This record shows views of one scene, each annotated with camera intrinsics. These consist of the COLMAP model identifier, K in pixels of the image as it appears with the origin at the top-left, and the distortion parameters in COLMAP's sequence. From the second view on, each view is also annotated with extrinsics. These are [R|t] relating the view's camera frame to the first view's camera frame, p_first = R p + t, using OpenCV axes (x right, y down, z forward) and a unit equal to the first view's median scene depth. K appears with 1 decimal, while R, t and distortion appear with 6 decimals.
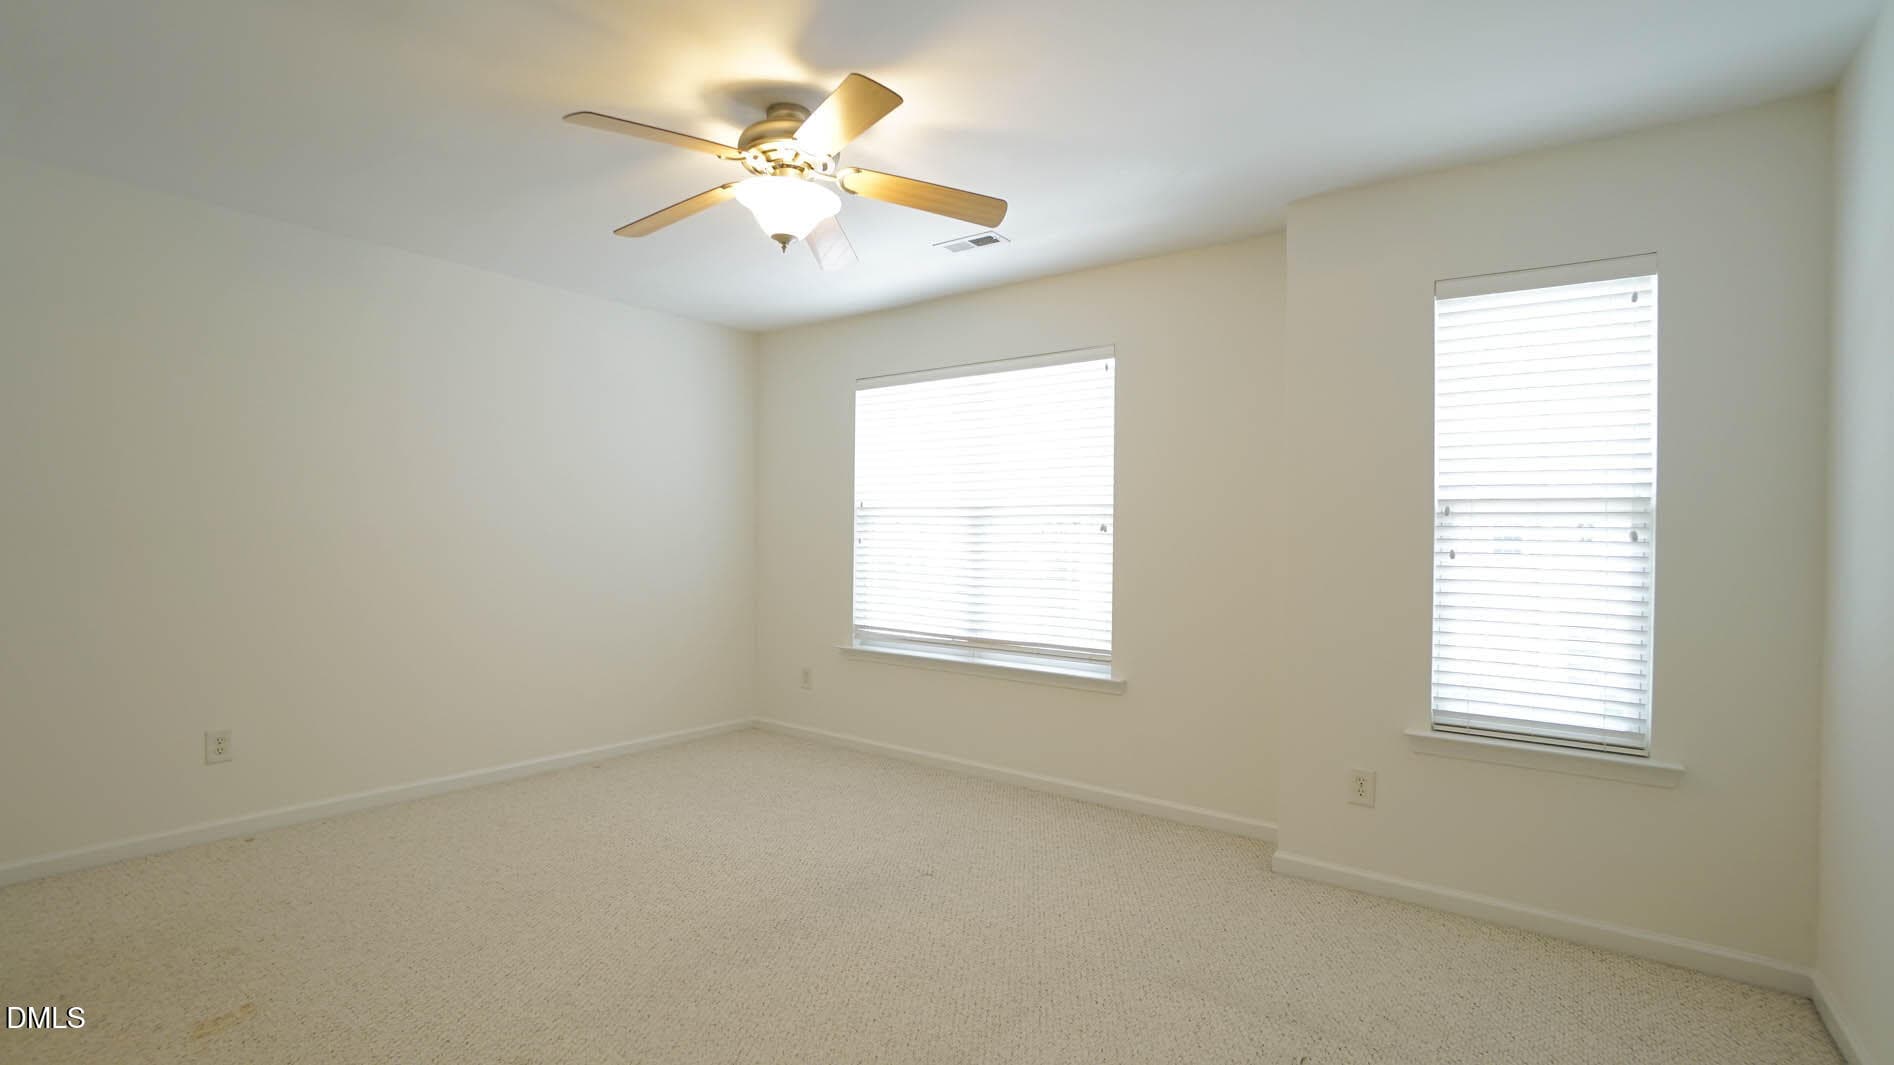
lens RADIAL K [[837.8, 0, 929.4], [0, 837.8, 536.3], [0, 0, 1]] dist [-0.066335, 0.025783]
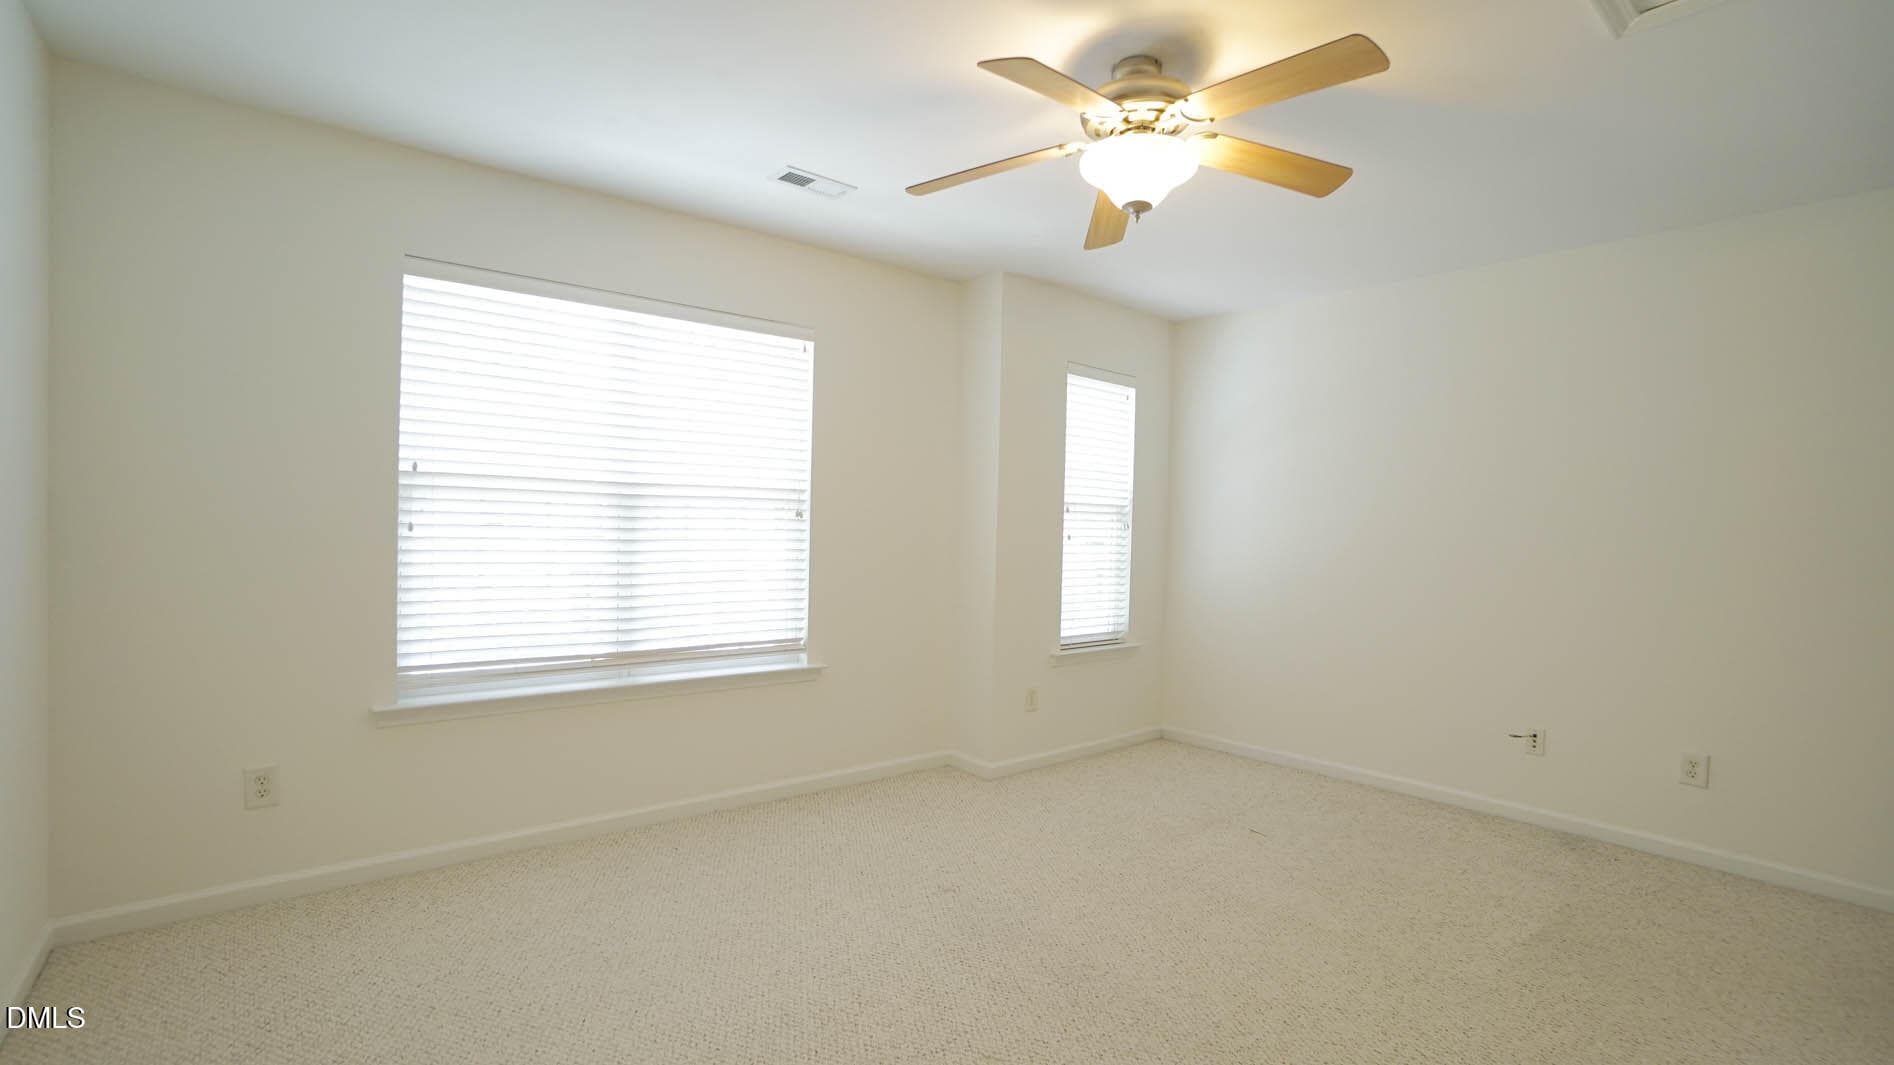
lens RADIAL K [[837.8, 0, 929.4], [0, 837.8, 536.3], [0, 0, 1]] dist [-0.066335, 0.025783]
pose [[0.236814, -0.021477, 0.971318, -0.701202], [-0.017232, 0.999506, 0.026302, -0.012118], [-0.971402, -0.022967, 0.236326, 0.620331]]
